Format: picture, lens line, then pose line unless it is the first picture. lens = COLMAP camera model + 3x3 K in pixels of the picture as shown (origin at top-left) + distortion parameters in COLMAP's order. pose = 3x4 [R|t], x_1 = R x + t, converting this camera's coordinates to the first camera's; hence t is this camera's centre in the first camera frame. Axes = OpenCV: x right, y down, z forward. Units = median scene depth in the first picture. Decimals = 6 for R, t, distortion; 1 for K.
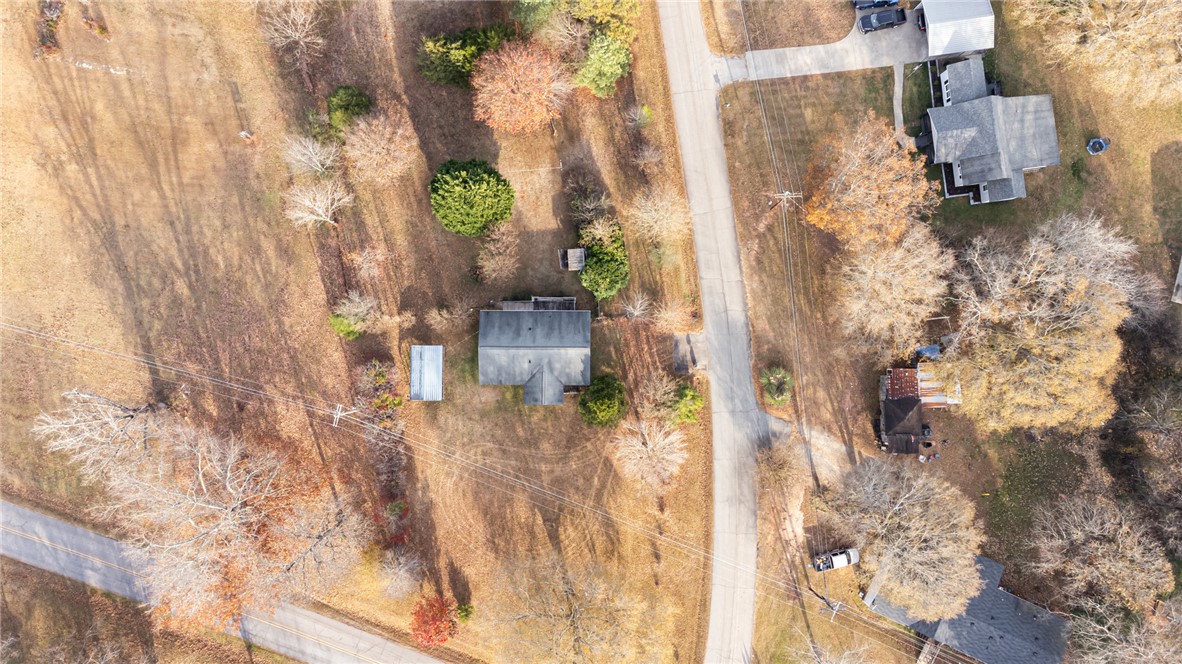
lens RADIAL K [[865.5, 0, 586.6], [0, 865.5, 319.9], [0, 0, 1]] dist [0.023352, 0.026893]
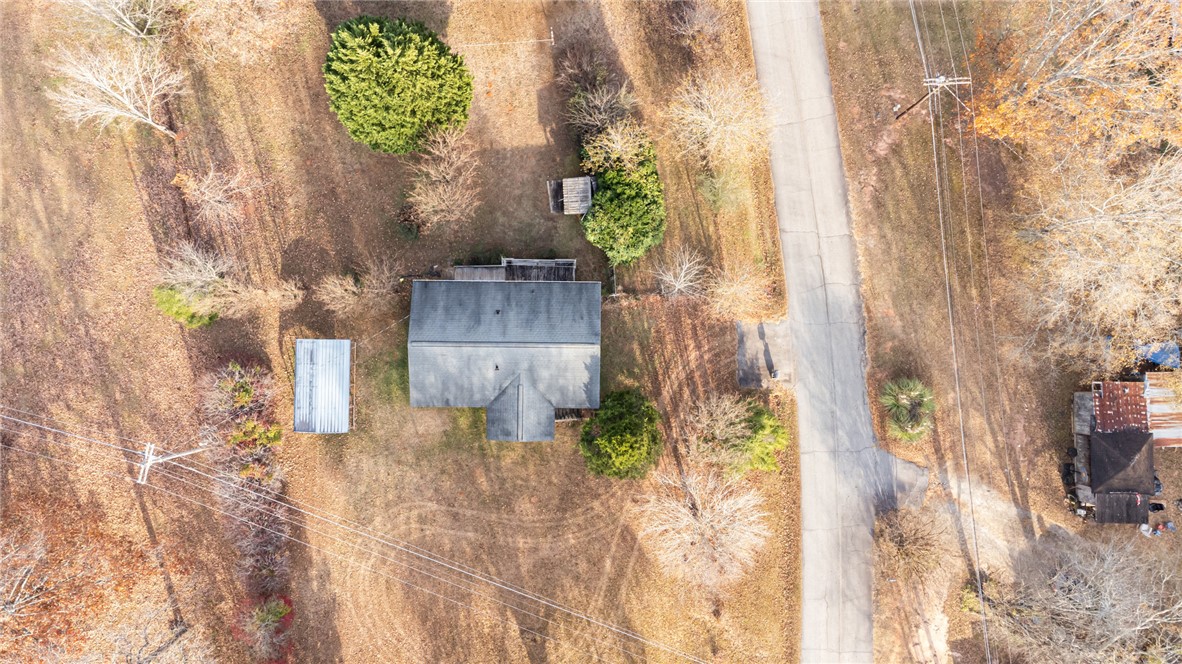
lens RADIAL K [[833.3, 0, 591.4], [0, 833.3, 356.5], [0, 0, 1]] dist [0.031207, 0.002493]
pose [[0.999971, 0.005403, 0.005434, -0.004818], [-0.005668, 0.998734, 0.049985, 0.011735], [-0.005157, -0.050015, 0.998735, 0.422305]]
